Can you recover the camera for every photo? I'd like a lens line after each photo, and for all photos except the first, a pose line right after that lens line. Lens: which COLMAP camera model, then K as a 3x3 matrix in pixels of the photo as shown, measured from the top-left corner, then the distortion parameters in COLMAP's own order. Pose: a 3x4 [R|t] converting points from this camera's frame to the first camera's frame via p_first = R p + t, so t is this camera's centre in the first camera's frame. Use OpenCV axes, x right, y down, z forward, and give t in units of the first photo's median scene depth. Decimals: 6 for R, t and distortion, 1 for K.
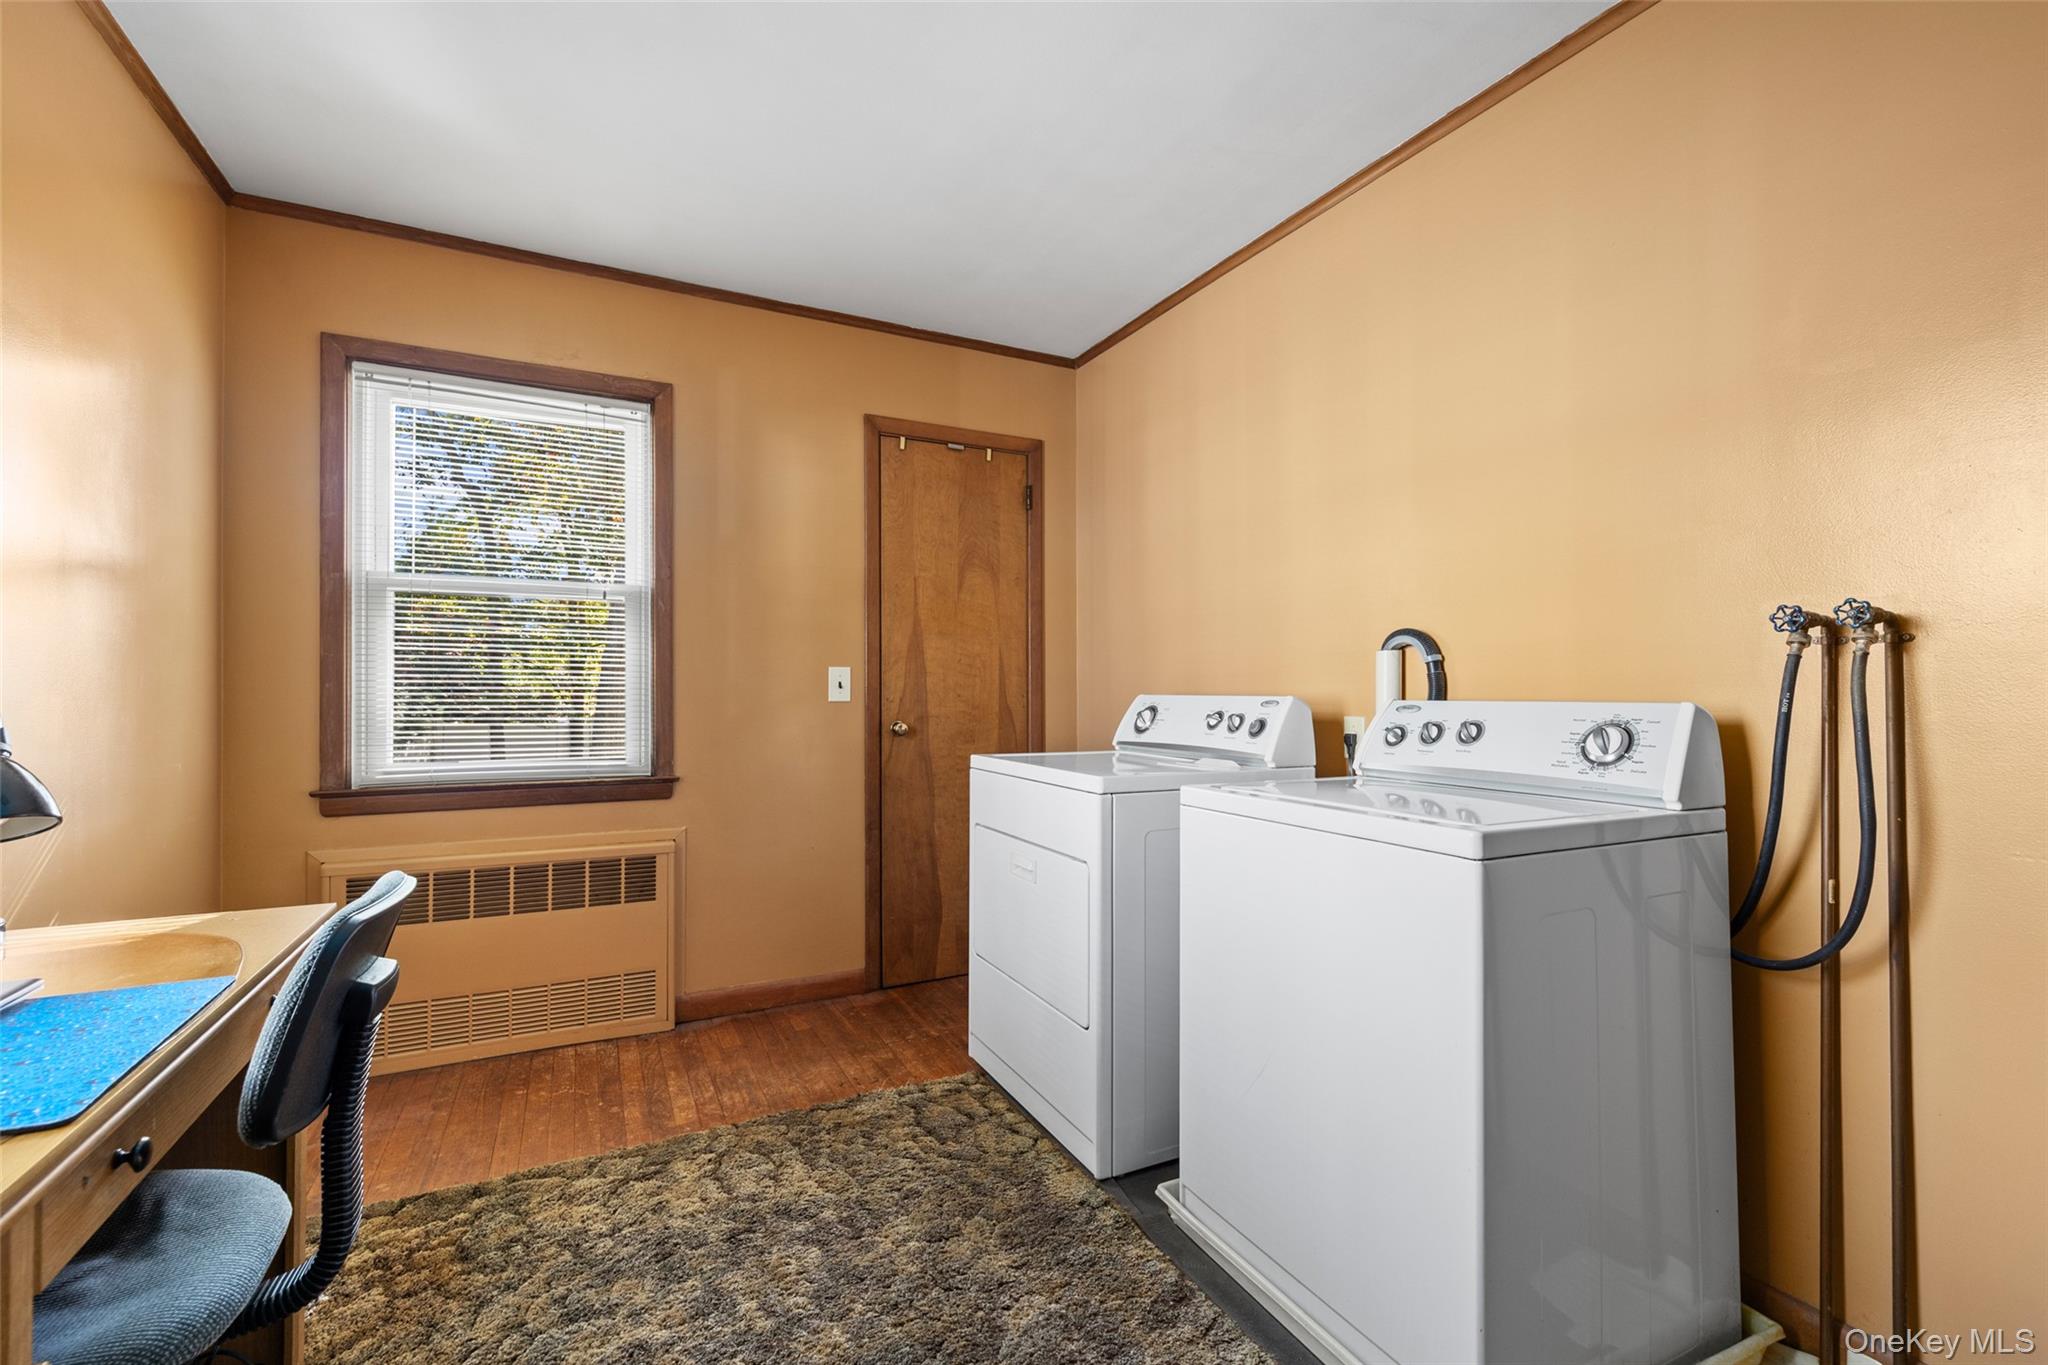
lens RADIAL K [[885.9, 0, 1022.3], [0, 885.9, 675.9], [0, 0, 1]] dist [0.008081, -0.000349]
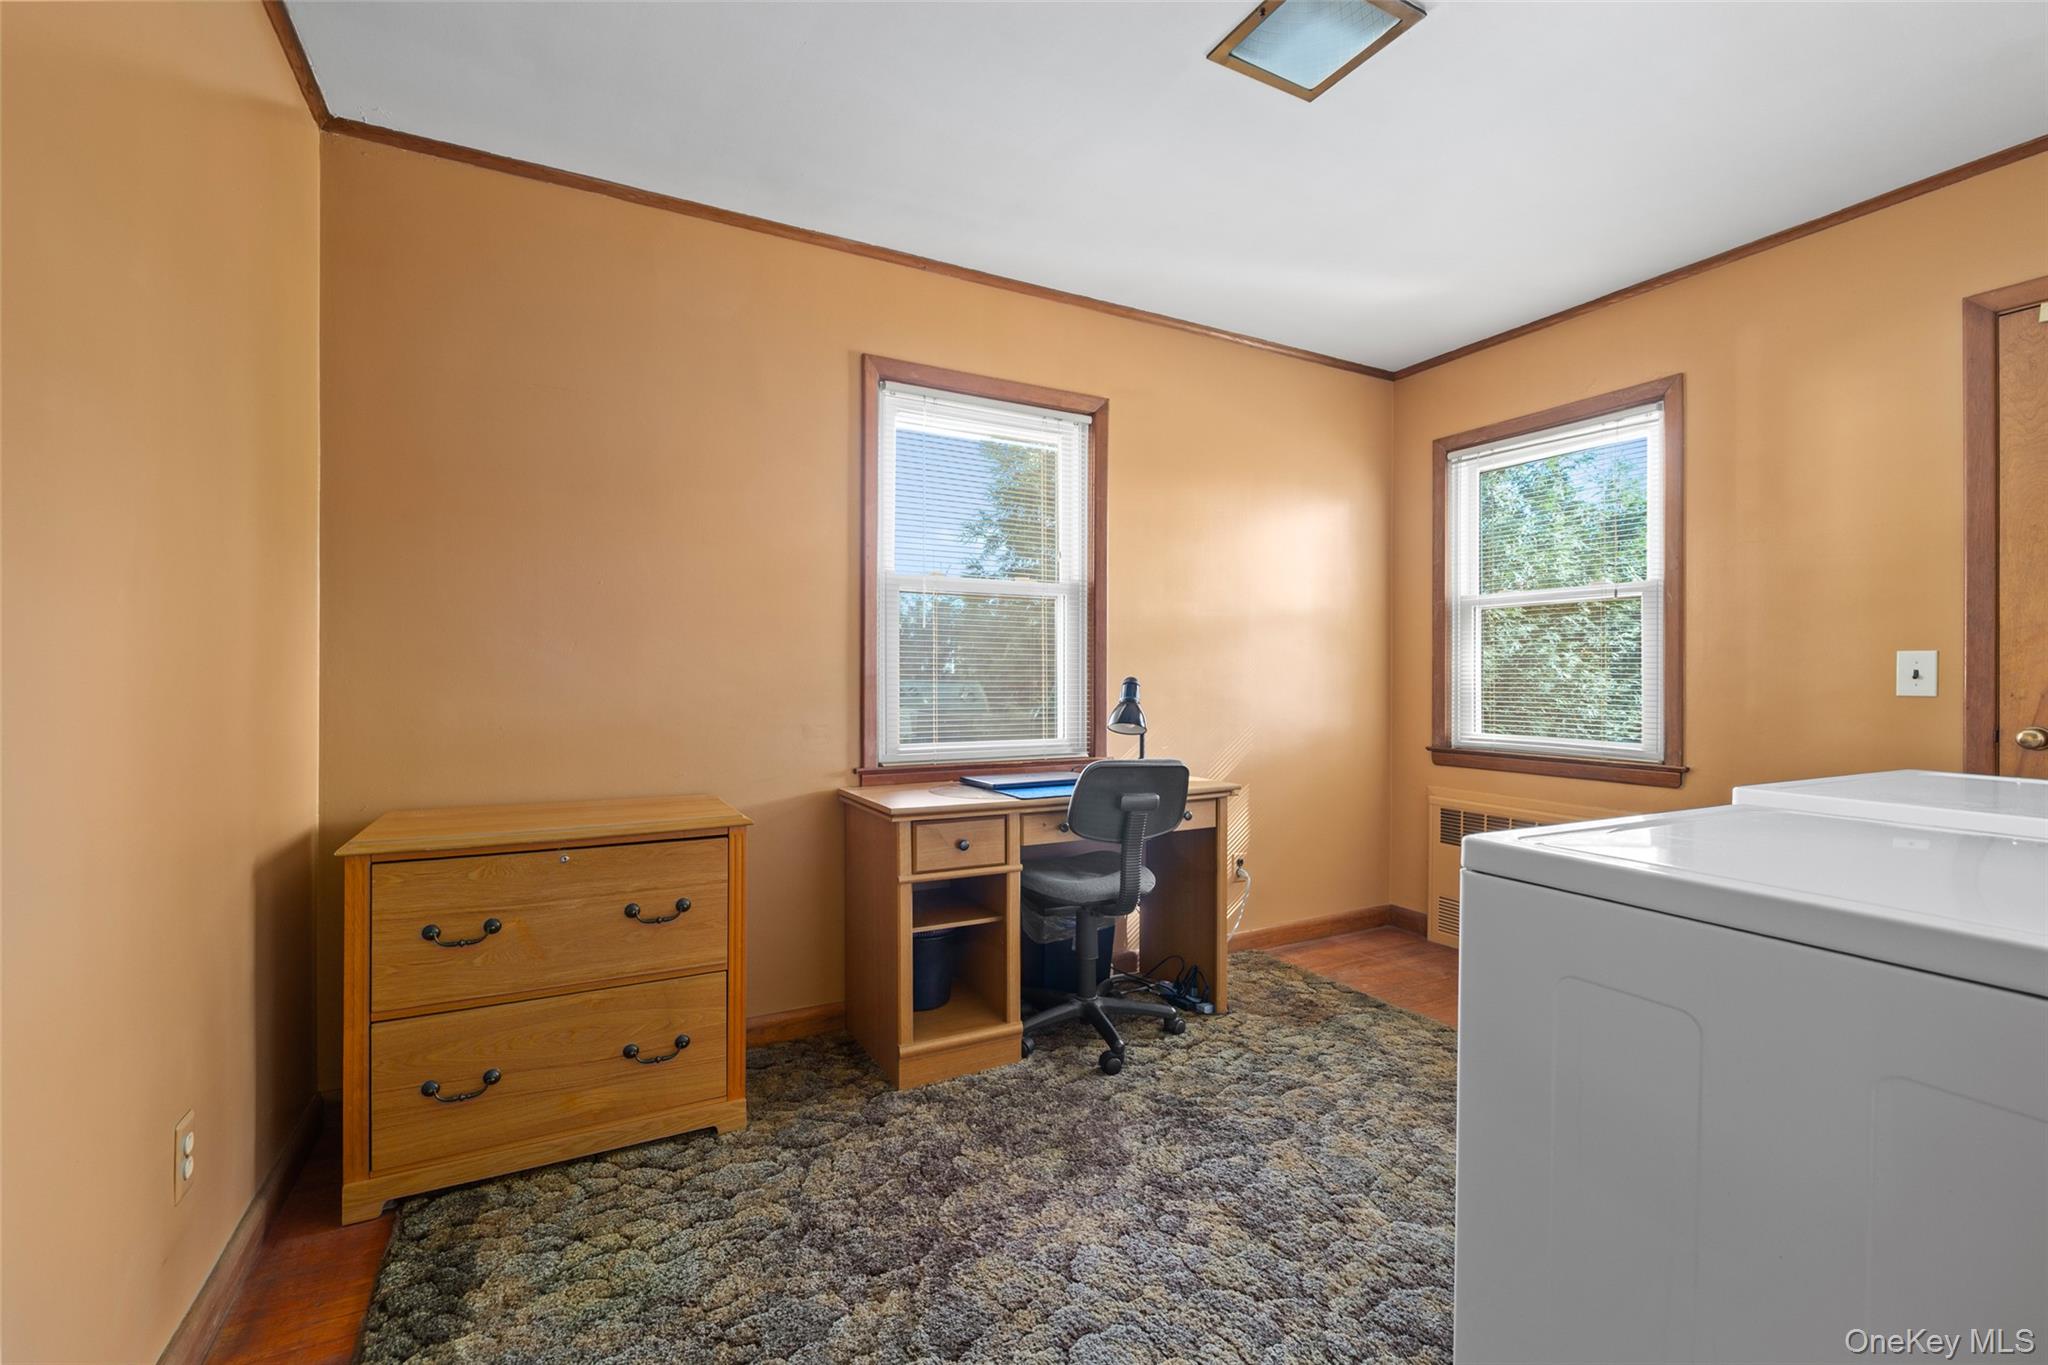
lens RADIAL K [[885.9, 0, 1021.9], [0, 885.9, 686.4], [0, 0, 1]] dist [0.008081, -0.000349]
pose [[0.020522, 0.003118, -0.999785, 0.597005], [0.000767, 0.999995, 0.003135, 0.019317], [0.999789, -0.000832, 0.020520, 0.240768]]
